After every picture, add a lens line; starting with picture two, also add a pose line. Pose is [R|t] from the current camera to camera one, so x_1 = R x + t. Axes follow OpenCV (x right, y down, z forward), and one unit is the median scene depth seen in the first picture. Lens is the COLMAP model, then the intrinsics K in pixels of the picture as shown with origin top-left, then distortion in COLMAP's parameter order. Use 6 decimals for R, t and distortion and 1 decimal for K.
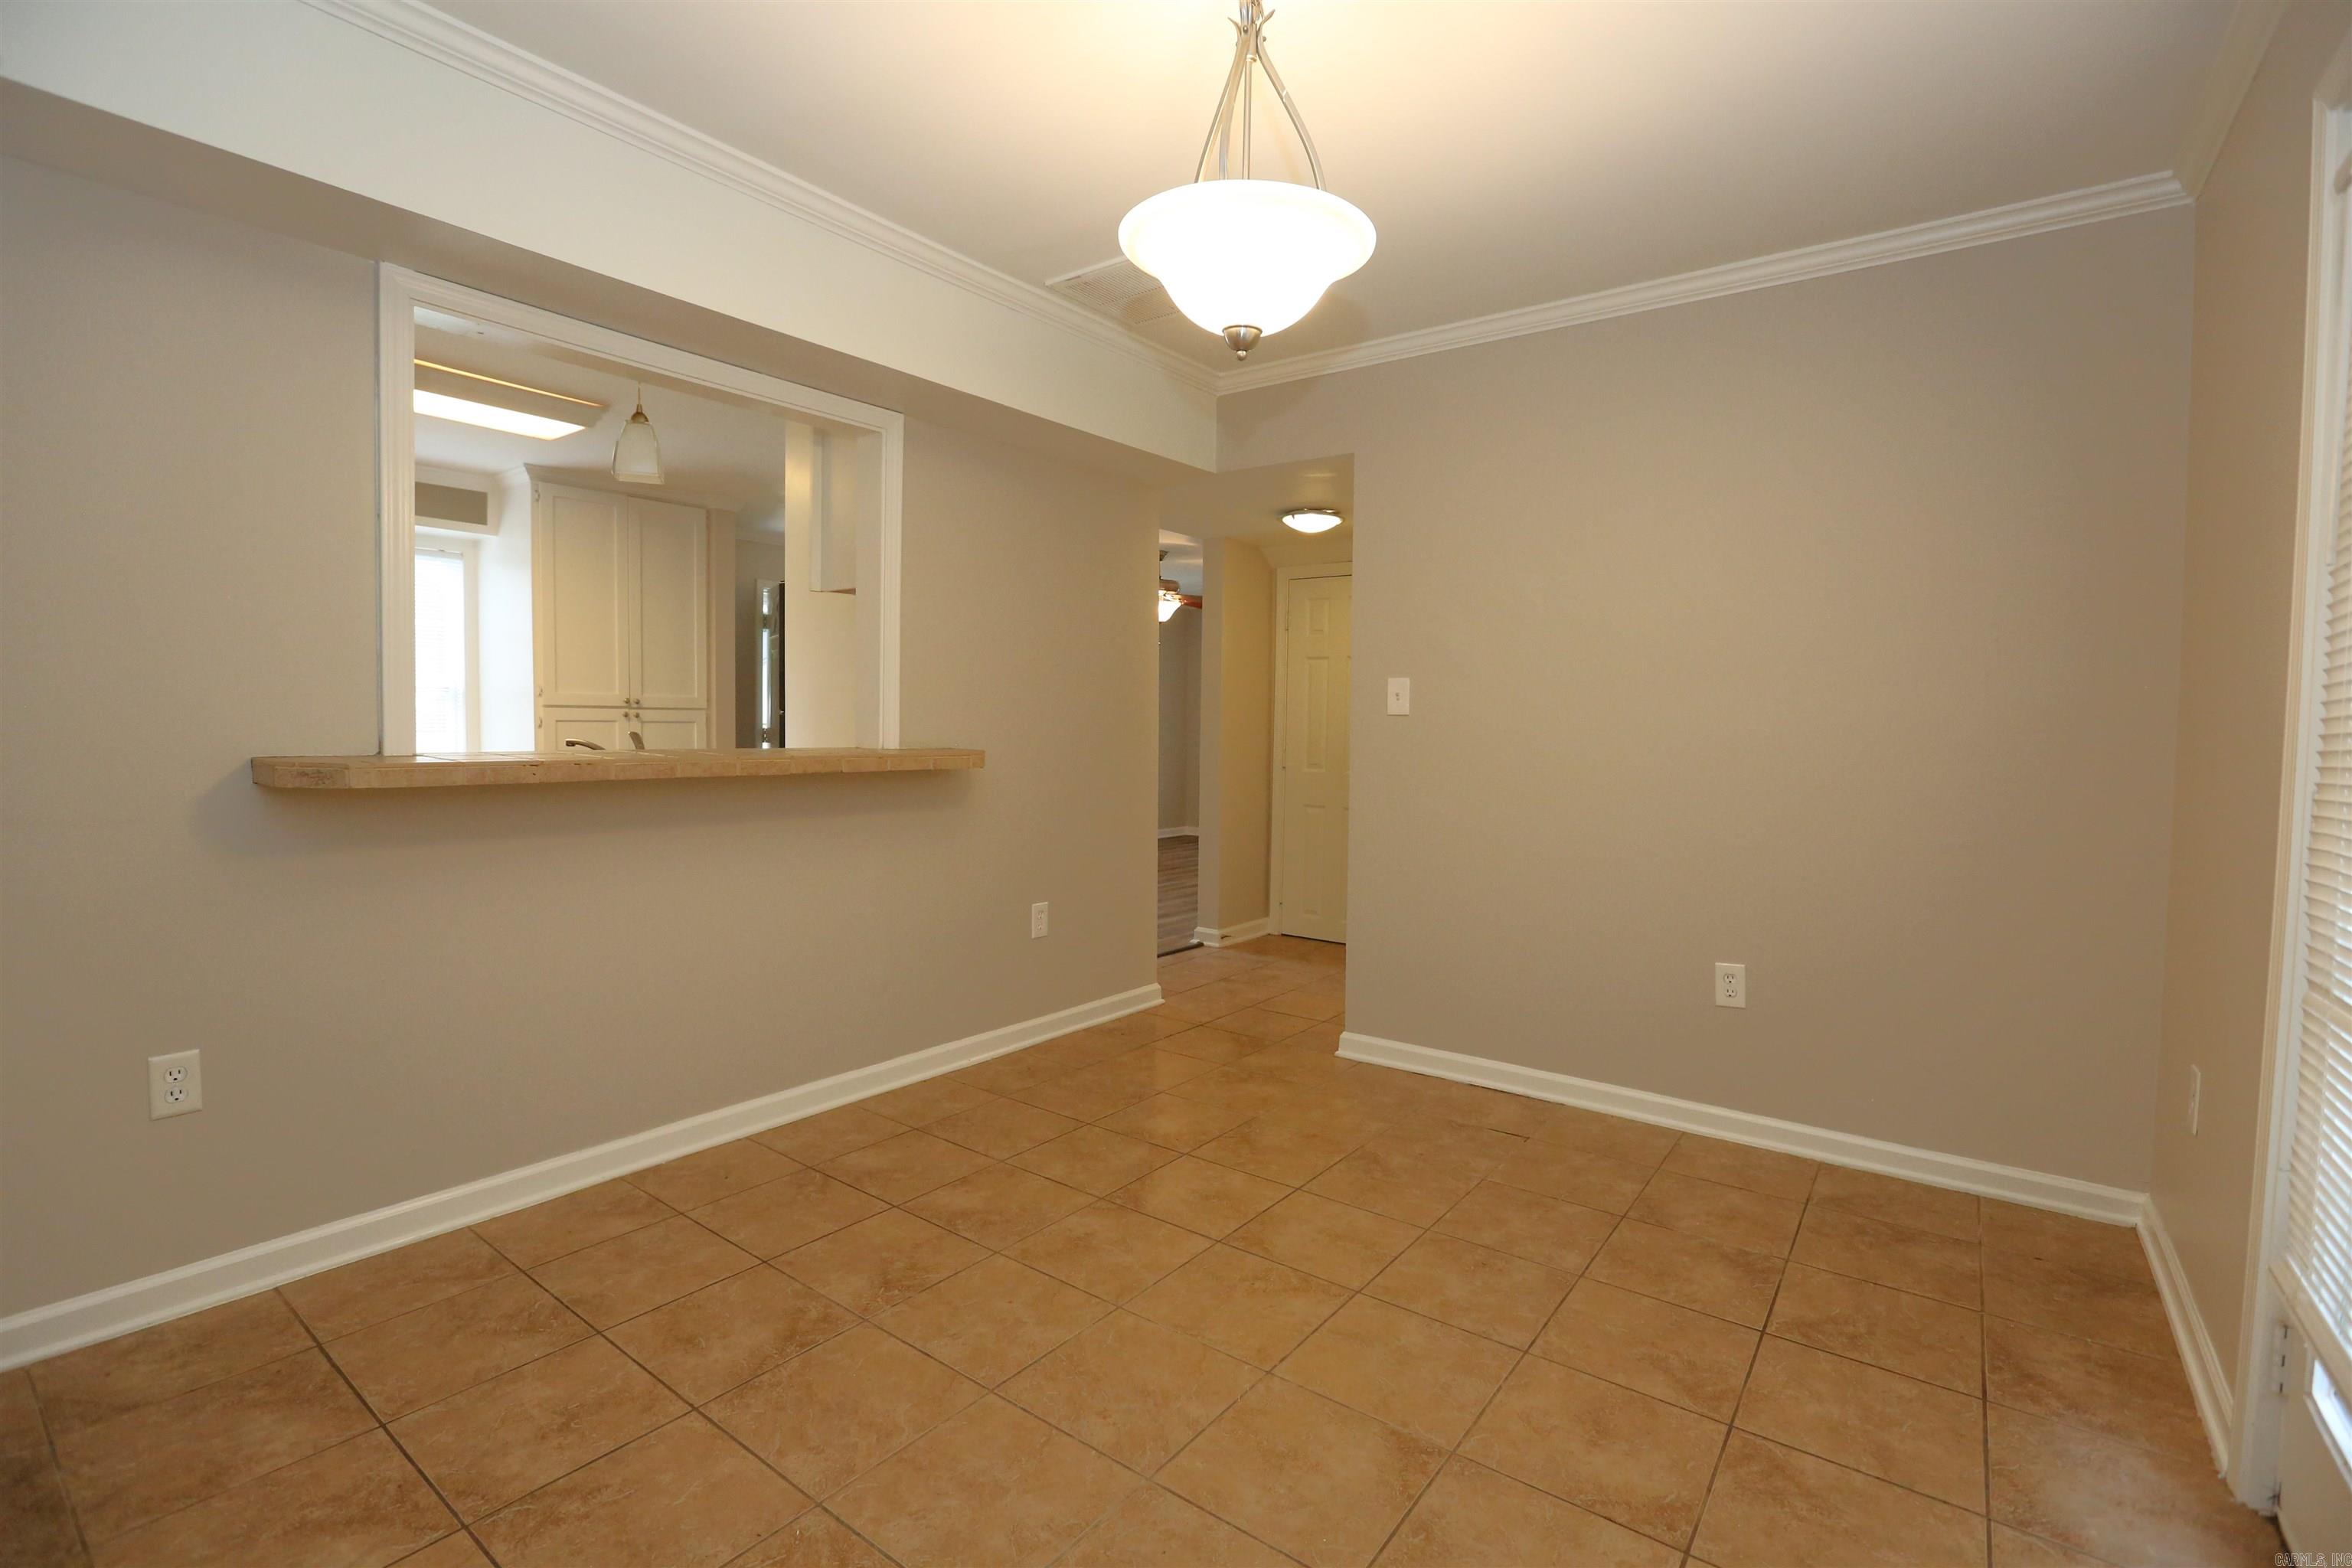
lens RADIAL K [[1067.0, 0, 1165.2], [0, 1067.0, 778.3], [0, 0, 1]] dist [-0.062285, 0.028809]
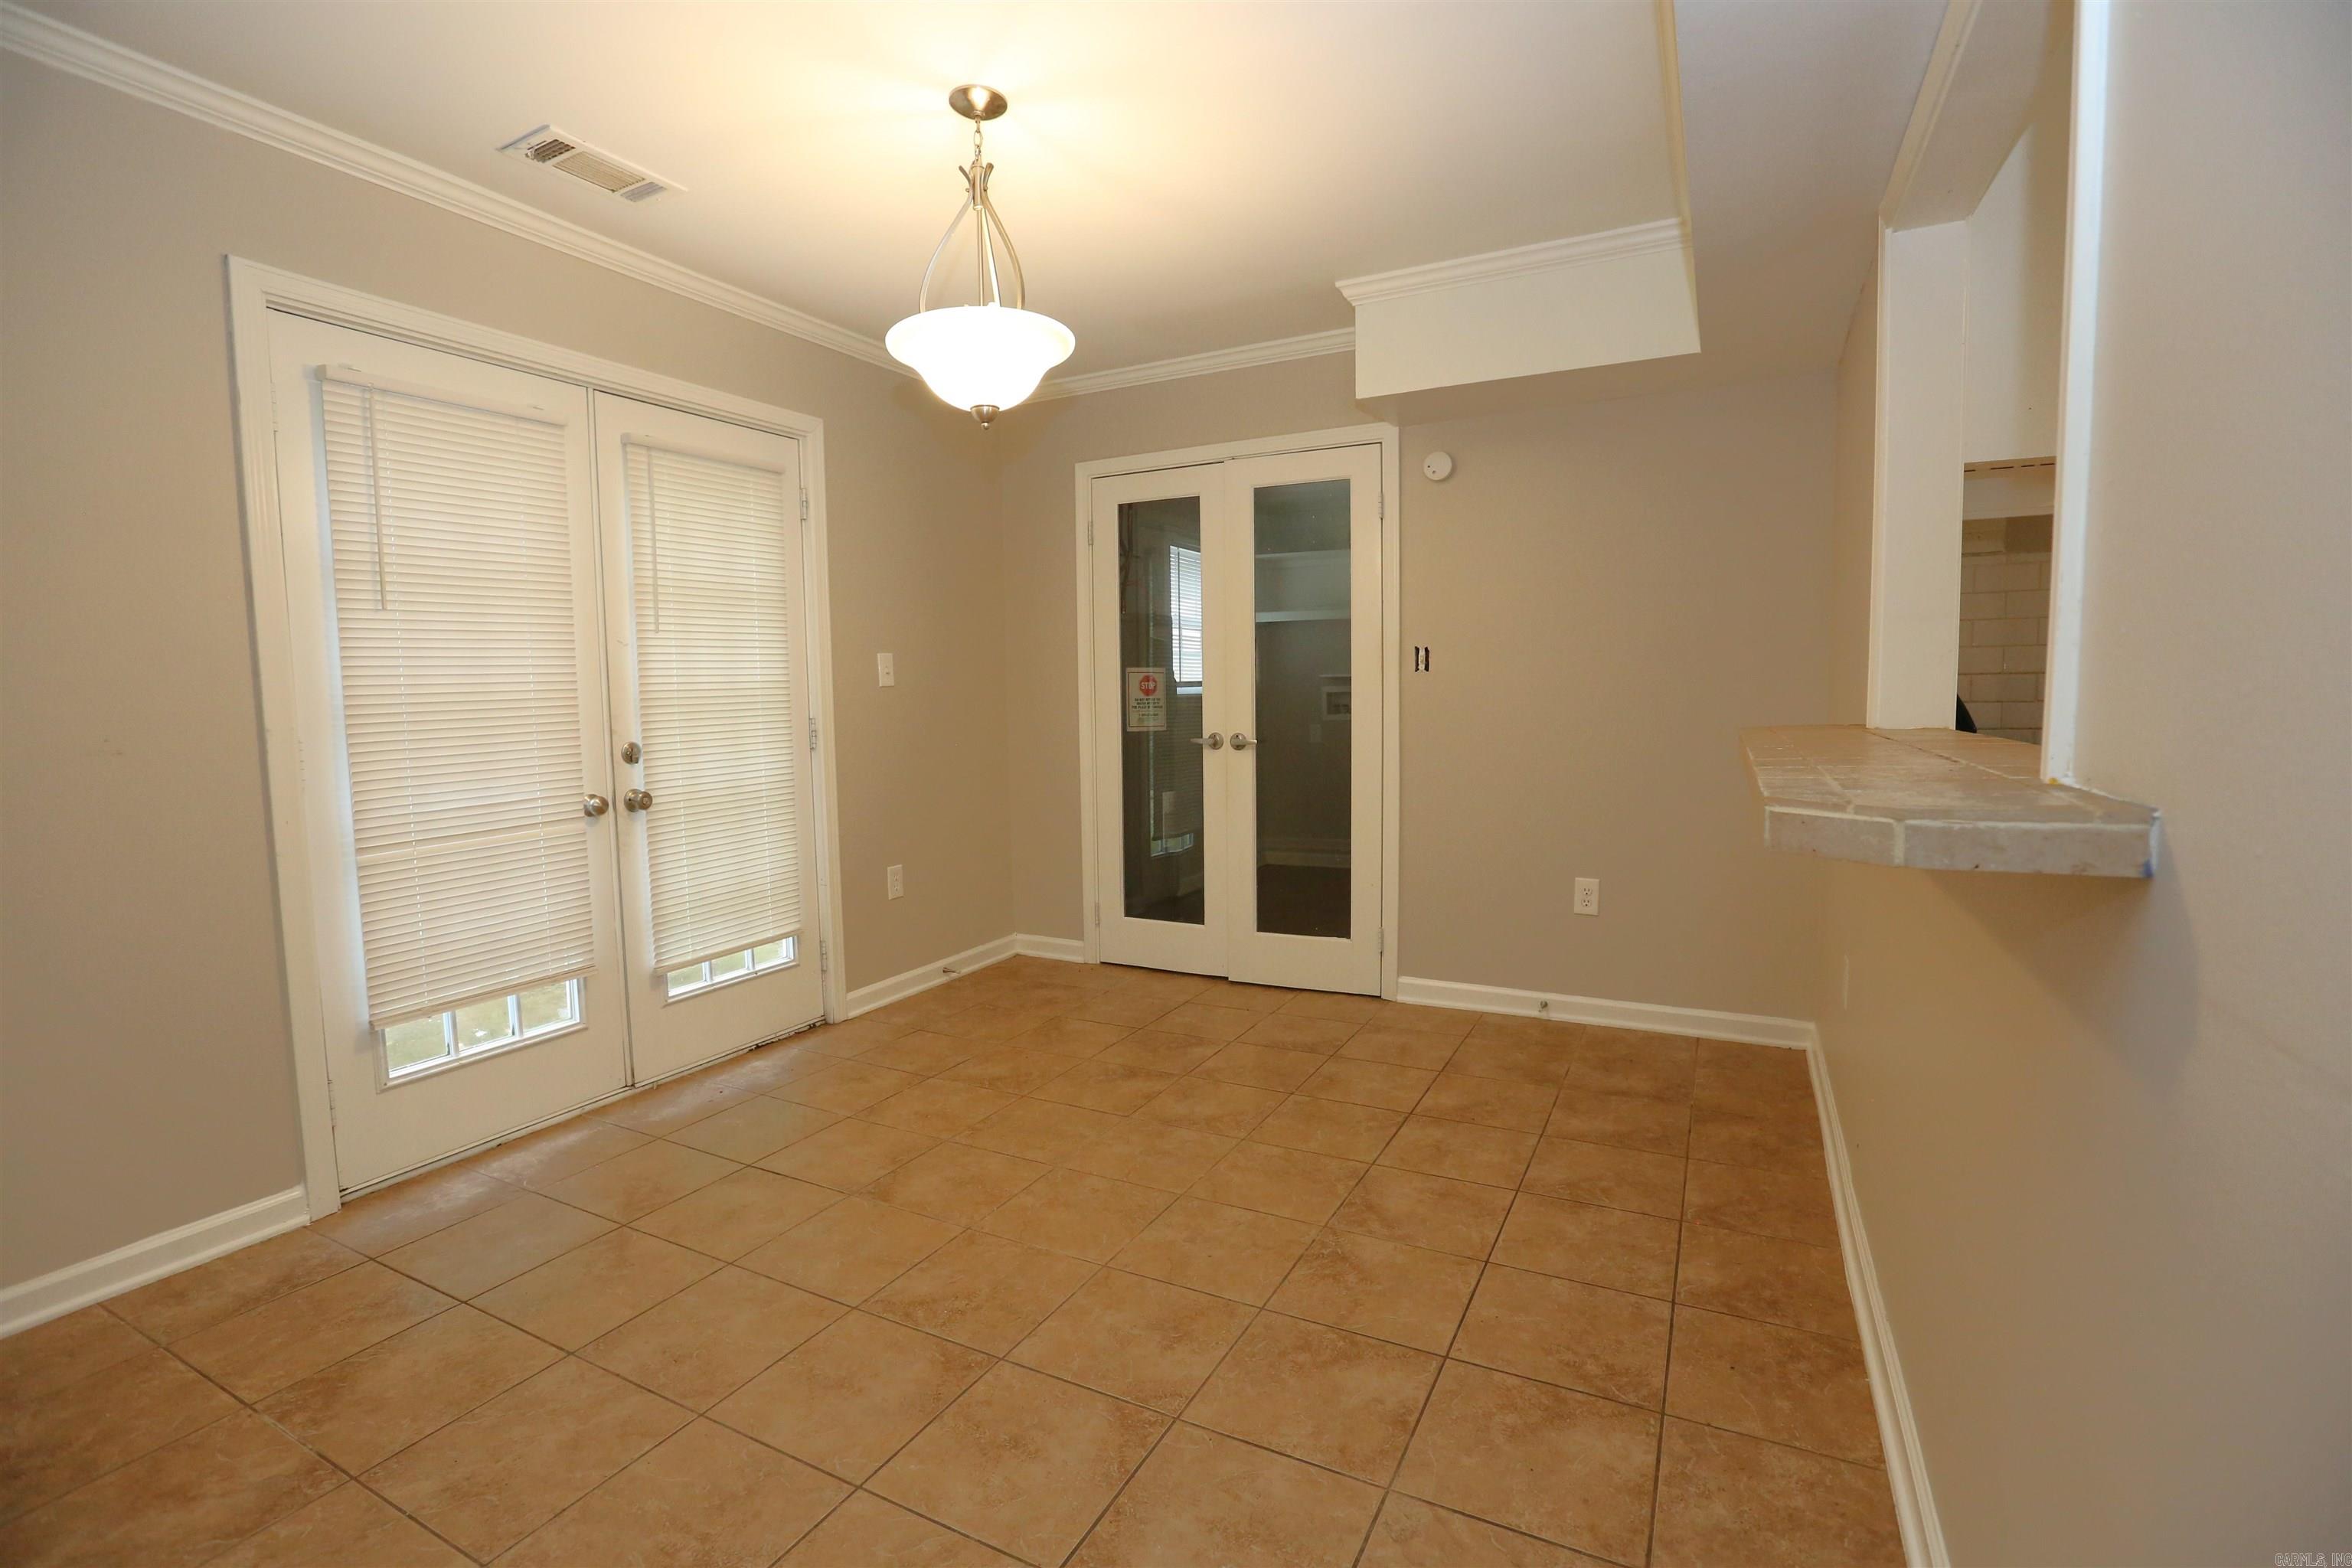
lens RADIAL K [[1067.0, 0, 1165.2], [0, 1067.0, 778.3], [0, 0, 1]] dist [-0.062285, 0.028809]
pose [[-0.986775, 0.014437, -0.161453, 0.057427], [-0.006454, 0.991737, 0.128126, -0.100857], [0.161968, 0.127474, -0.978528, 1.968377]]
